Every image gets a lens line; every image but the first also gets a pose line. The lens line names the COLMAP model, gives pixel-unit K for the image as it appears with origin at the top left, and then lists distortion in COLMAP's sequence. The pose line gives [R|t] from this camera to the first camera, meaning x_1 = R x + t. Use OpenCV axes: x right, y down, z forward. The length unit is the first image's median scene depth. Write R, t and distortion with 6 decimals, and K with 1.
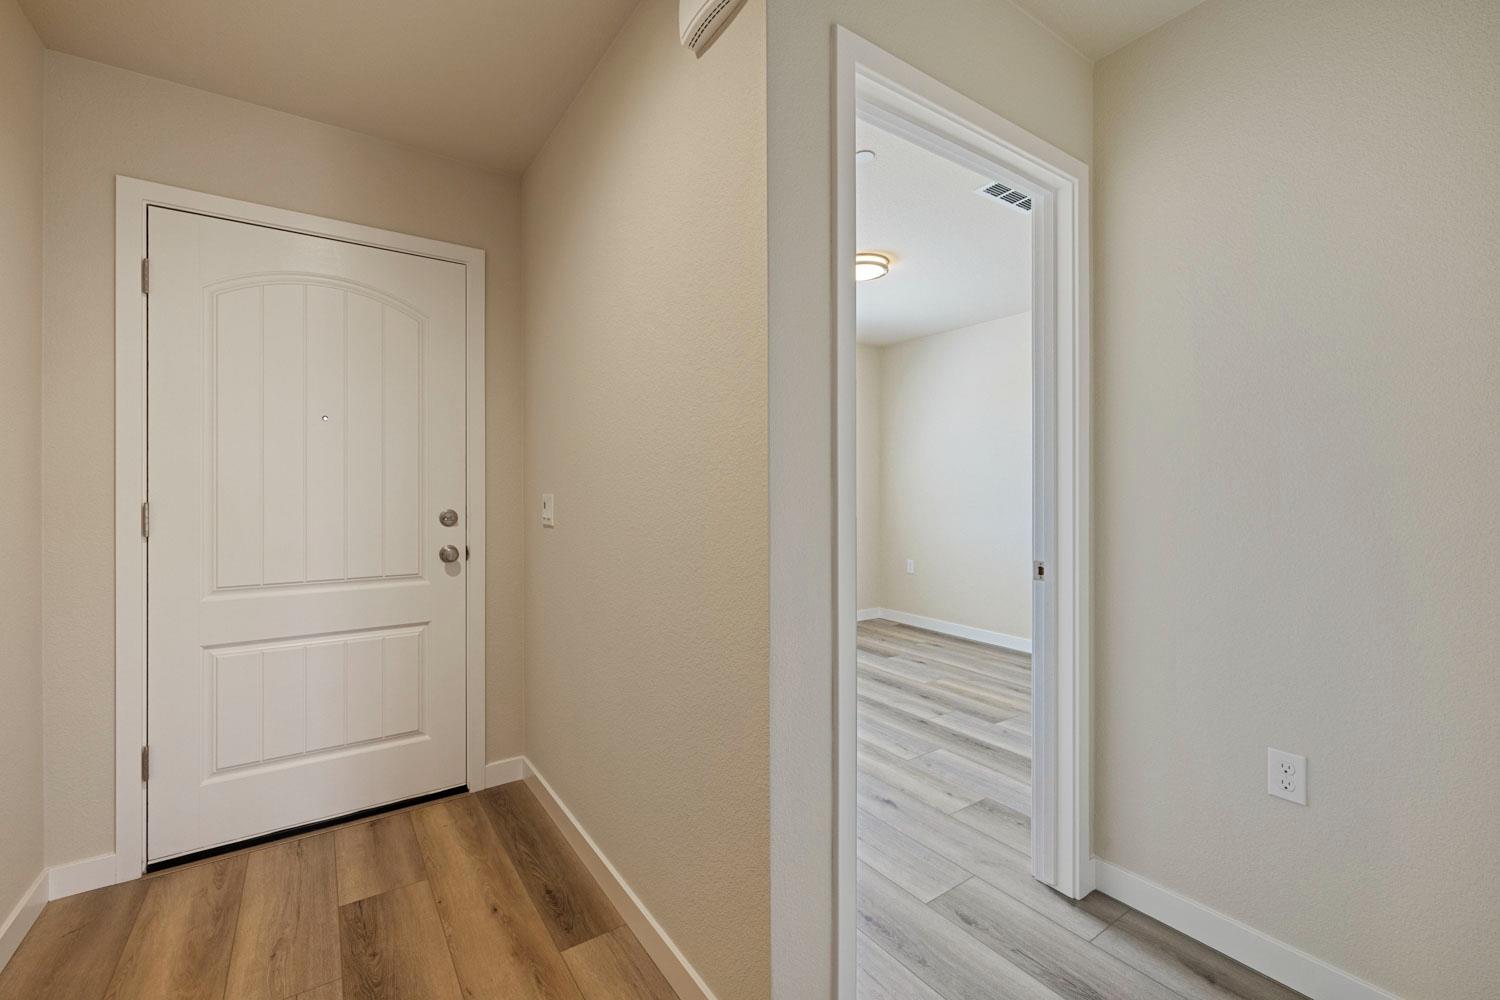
lens RADIAL K [[626.1, 0, 764.2], [0, 626.1, 466.7], [0, 0, 1]] dist [0.001541, 0.000400]
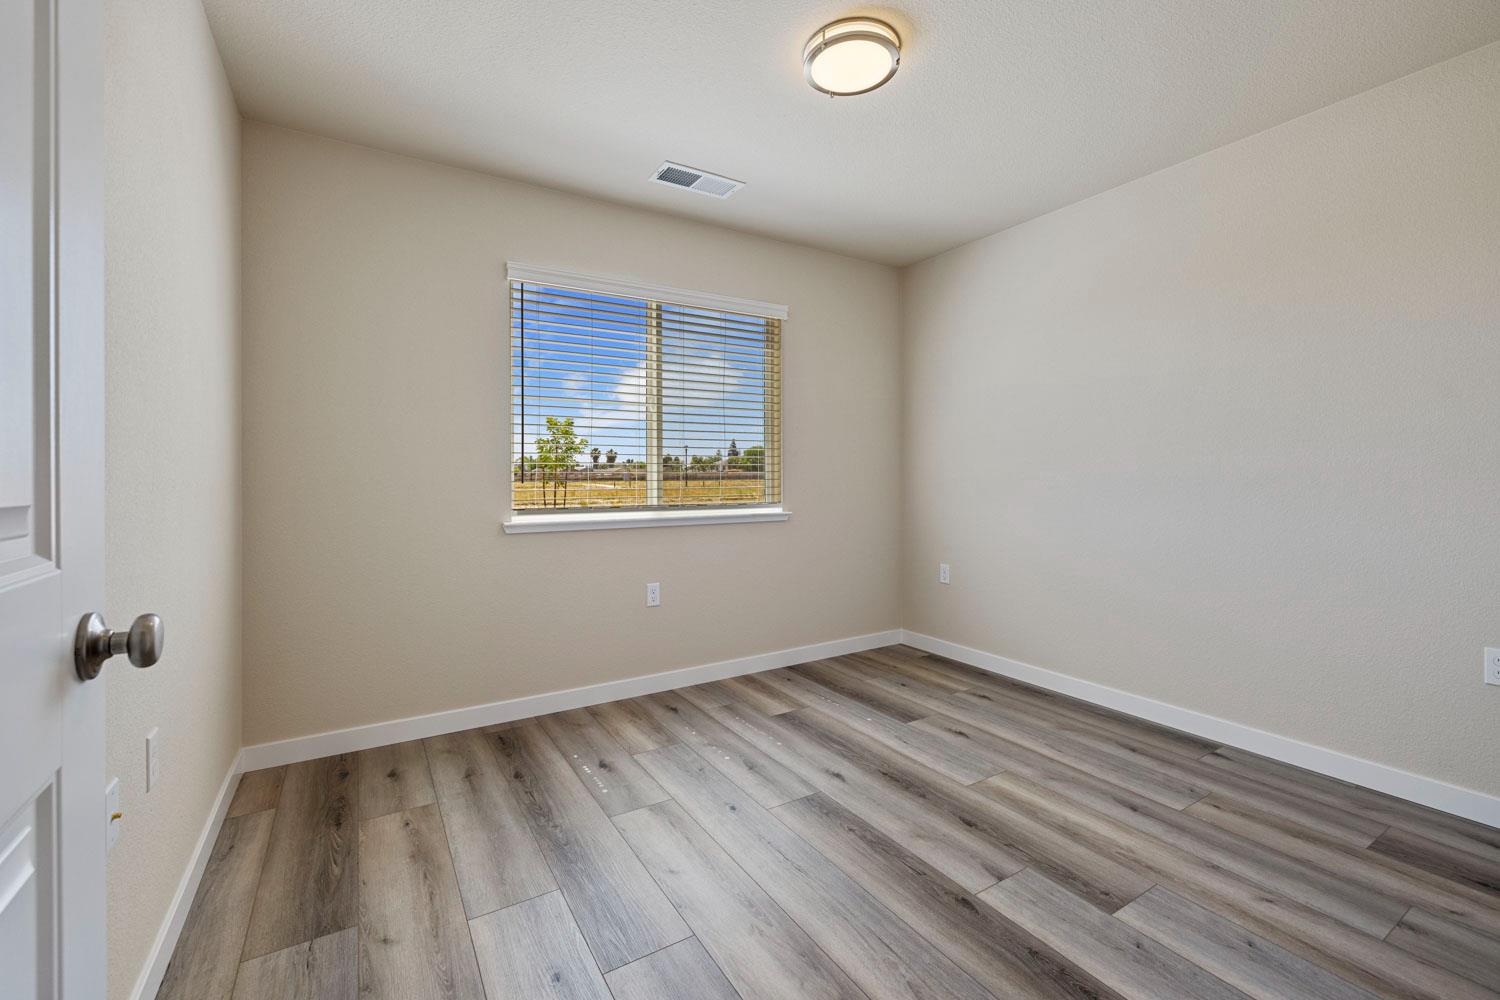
lens RADIAL K [[626.1, 0, 755.2], [0, 626.1, 466.7], [0, 0, 1]] dist [0.001541, 0.000400]
pose [[0.997573, -0.006748, -0.069304, 0.105064], [0.007913, 0.999832, 0.016548, 0.037454], [0.069181, -0.017056, 0.997458, 0.424402]]
